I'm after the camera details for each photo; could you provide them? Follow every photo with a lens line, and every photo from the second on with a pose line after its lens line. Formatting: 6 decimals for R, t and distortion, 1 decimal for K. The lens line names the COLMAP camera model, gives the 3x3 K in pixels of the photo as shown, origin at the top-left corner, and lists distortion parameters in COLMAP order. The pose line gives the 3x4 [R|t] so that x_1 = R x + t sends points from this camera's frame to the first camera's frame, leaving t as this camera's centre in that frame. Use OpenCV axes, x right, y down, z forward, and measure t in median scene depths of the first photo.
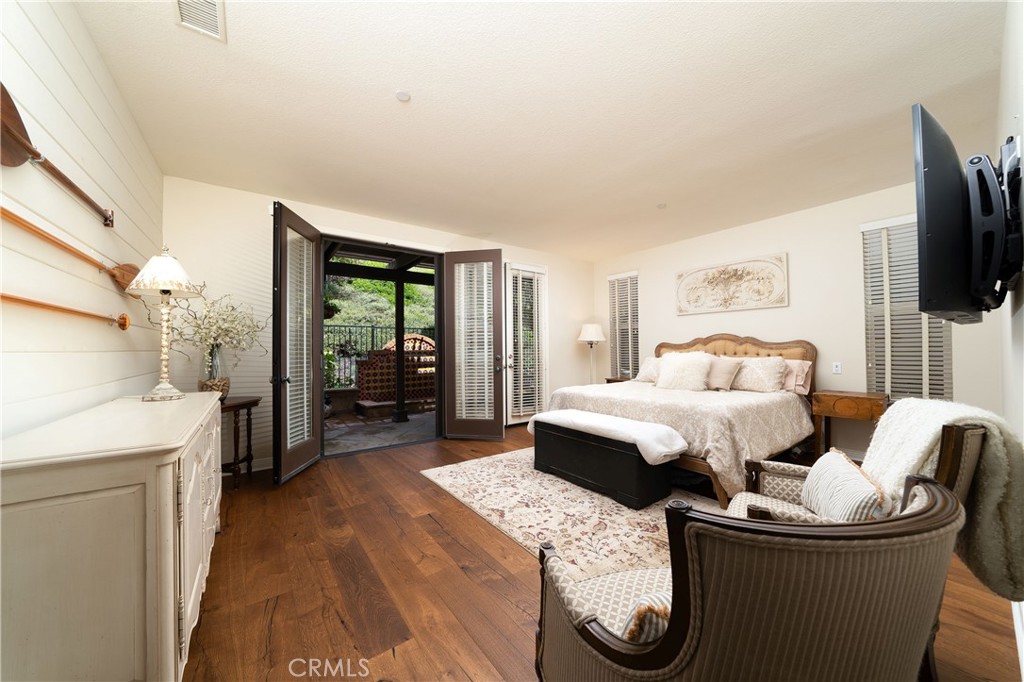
lens RADIAL K [[353.2, 0, 512.1], [0, 353.2, 341.8], [0, 0, 1]] dist [-0.000188, -0.000012]
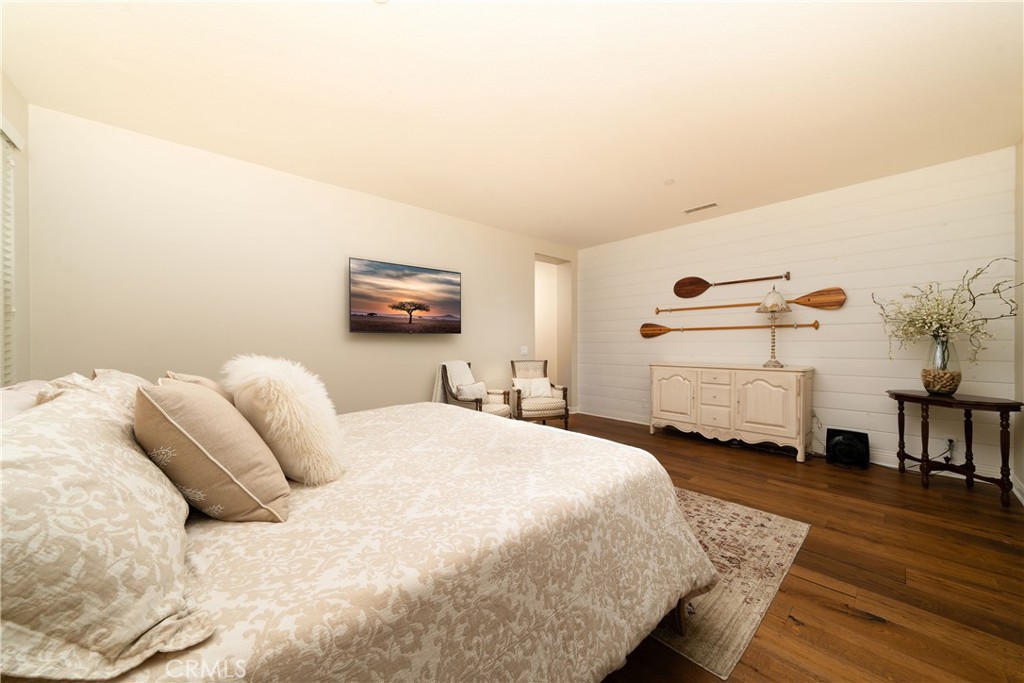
lens RADIAL K [[353.2, 0, 511.9], [0, 353.2, 342.2], [0, 0, 1]] dist [-0.000188, -0.000012]
pose [[-0.993718, 0.009963, -0.111470, 0.401194], [0.011138, 0.999889, -0.009919, 0.022231], [0.111358, -0.011098, -0.993718, 1.737393]]
